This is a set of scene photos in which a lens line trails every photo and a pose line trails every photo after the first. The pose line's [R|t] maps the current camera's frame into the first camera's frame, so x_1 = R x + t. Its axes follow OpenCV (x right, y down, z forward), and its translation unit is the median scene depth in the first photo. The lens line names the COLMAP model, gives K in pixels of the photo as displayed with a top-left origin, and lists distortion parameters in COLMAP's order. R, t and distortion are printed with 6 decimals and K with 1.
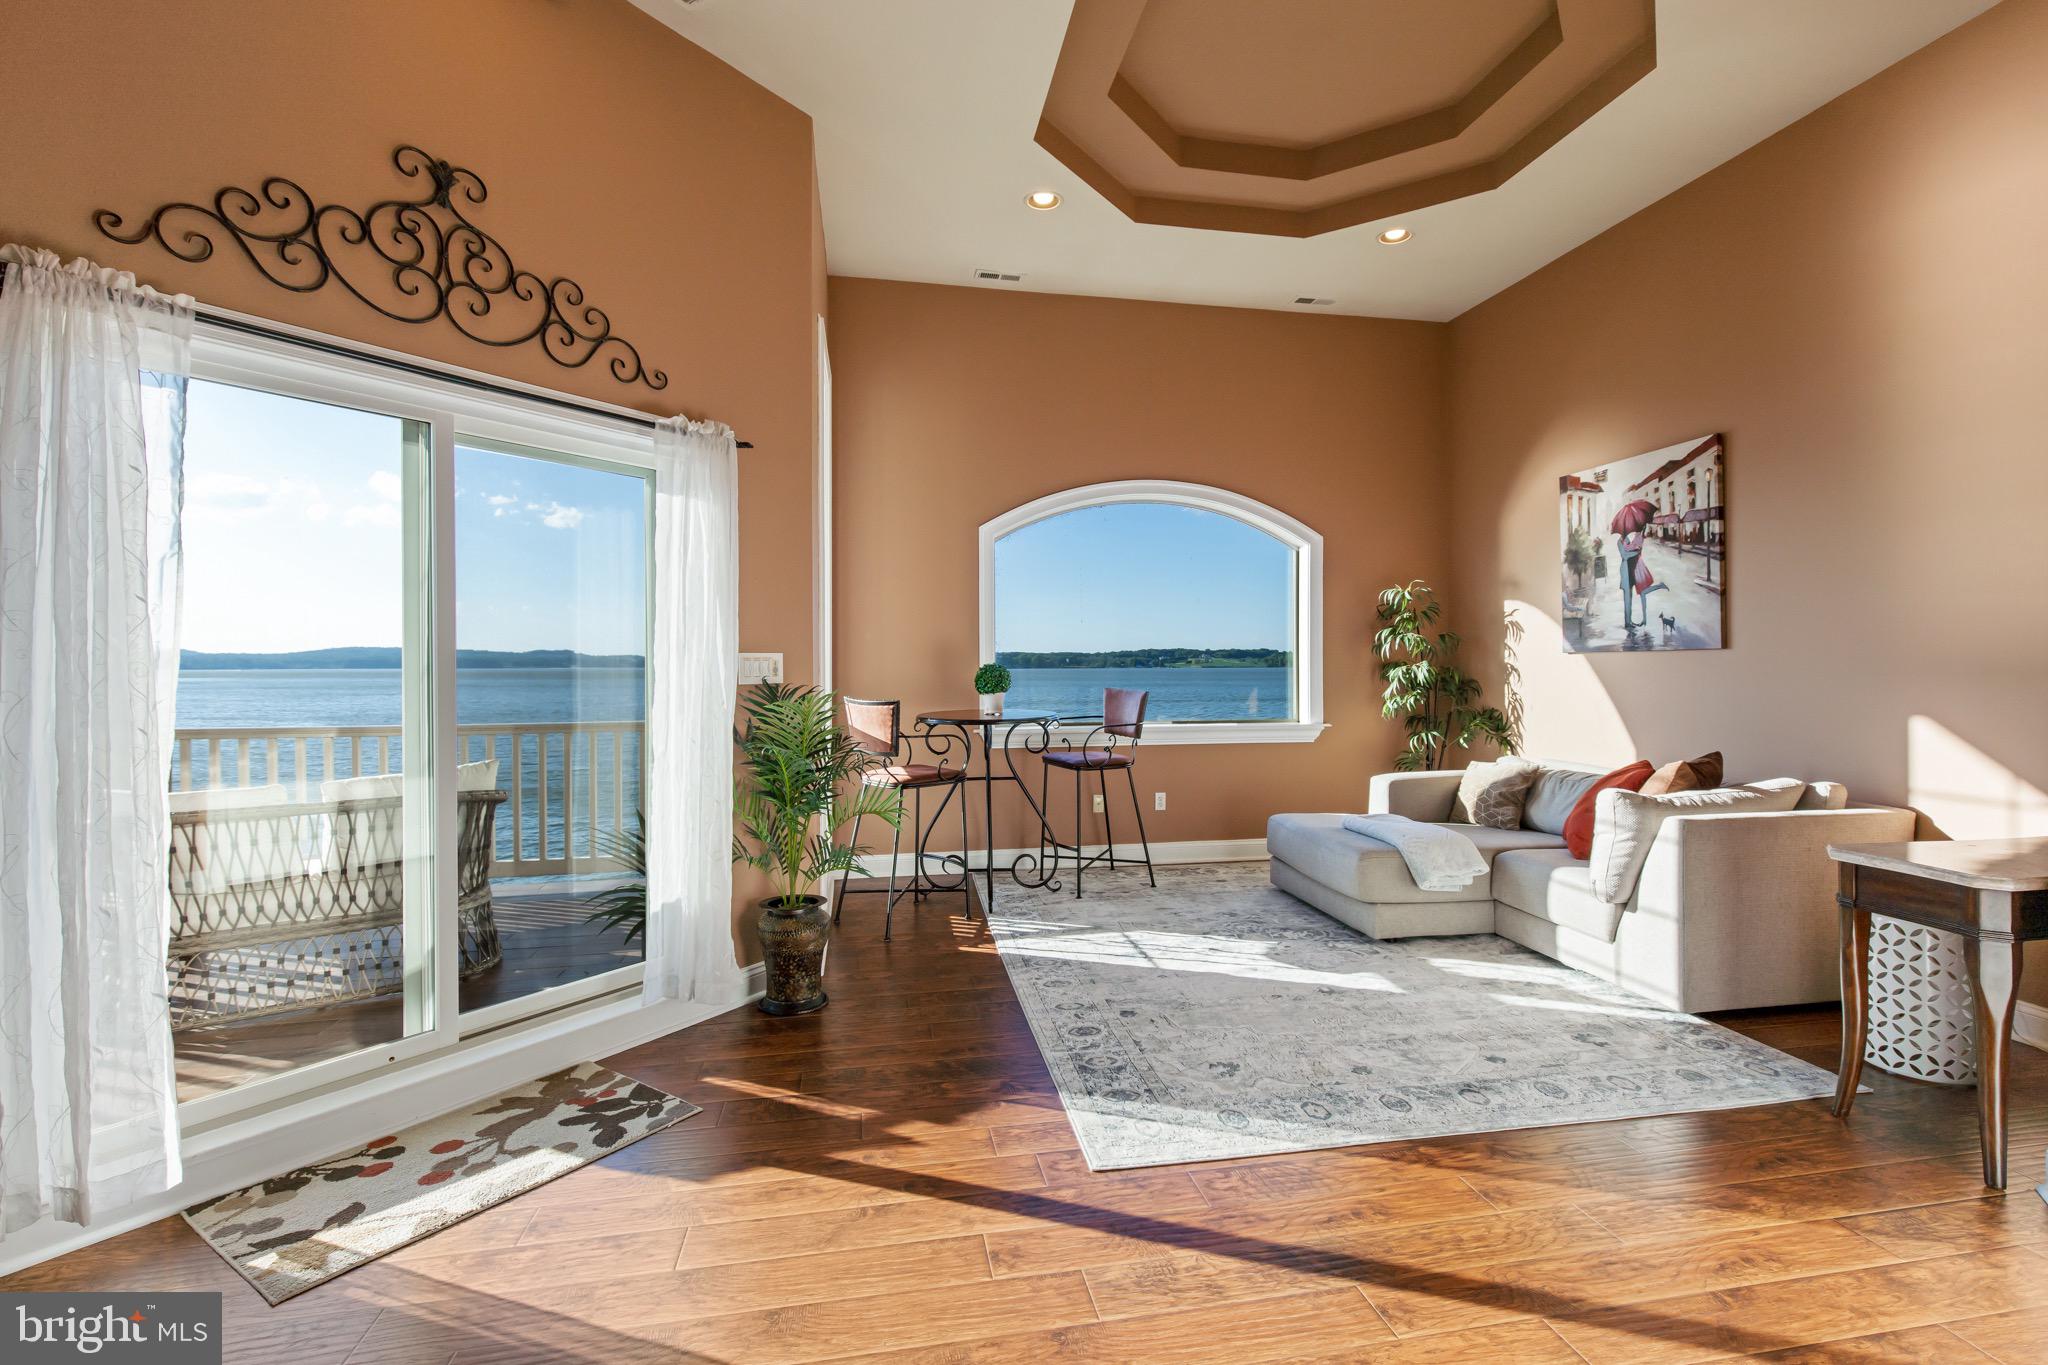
lens RADIAL K [[918.5, 0, 1055.3], [0, 918.5, 664.6], [0, 0, 1]] dist [-0.000882, -0.000309]
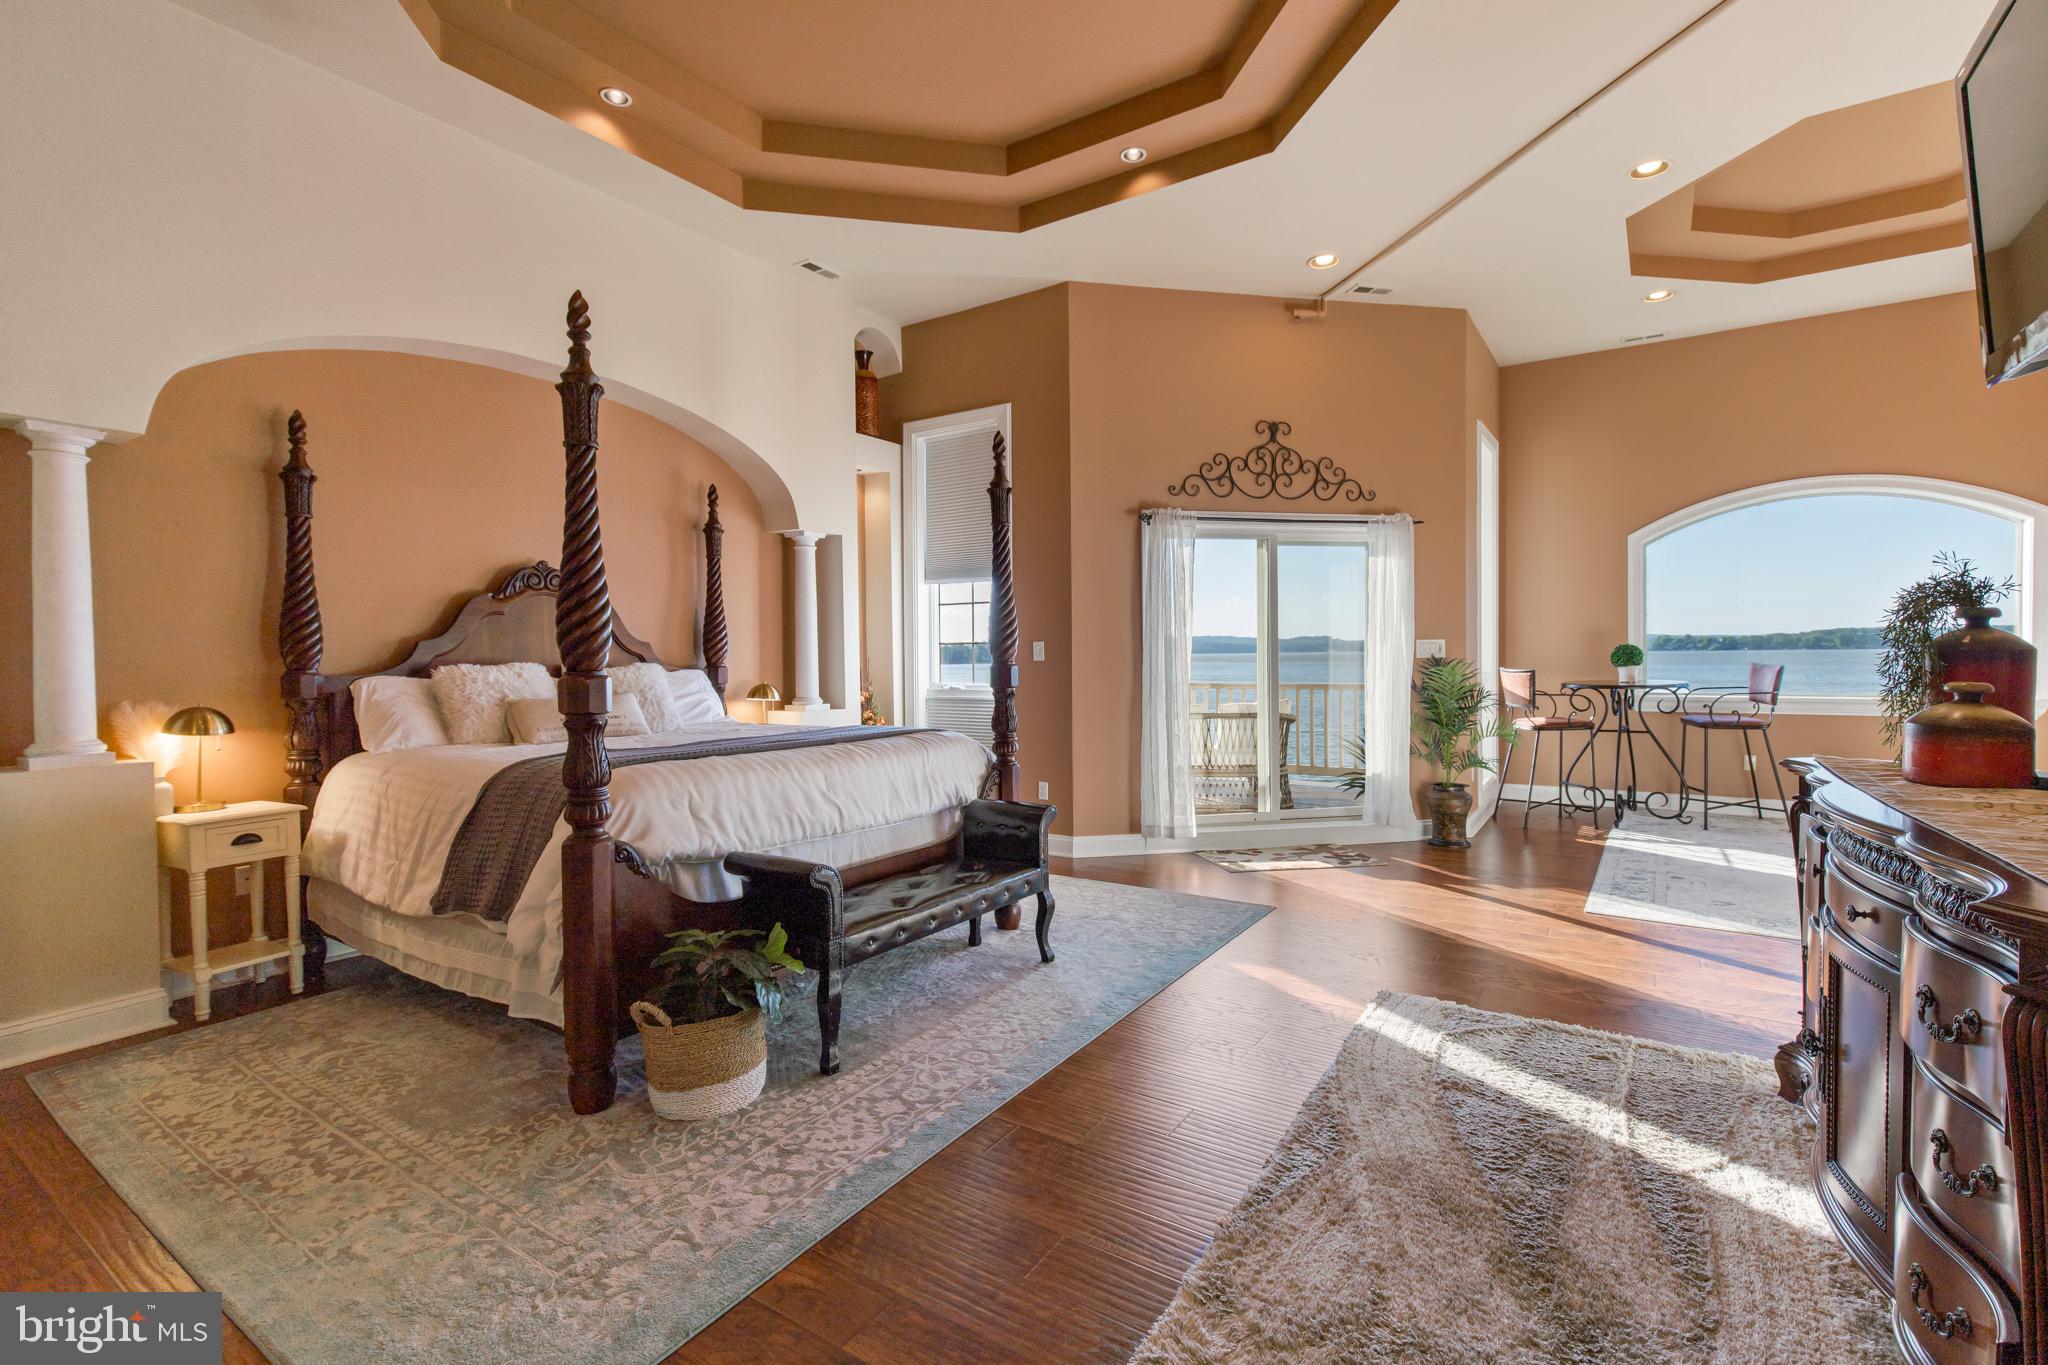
lens RADIAL K [[918.5, 0, 1023.6], [0, 918.5, 676.1], [0, 0, 1]] dist [-0.000882, -0.000309]
pose [[0.694826, 0.011264, -0.719090, 0.401538], [0.009677, 0.999640, 0.025009, 0.005697], [0.719113, -0.024336, 0.694467, -0.770547]]
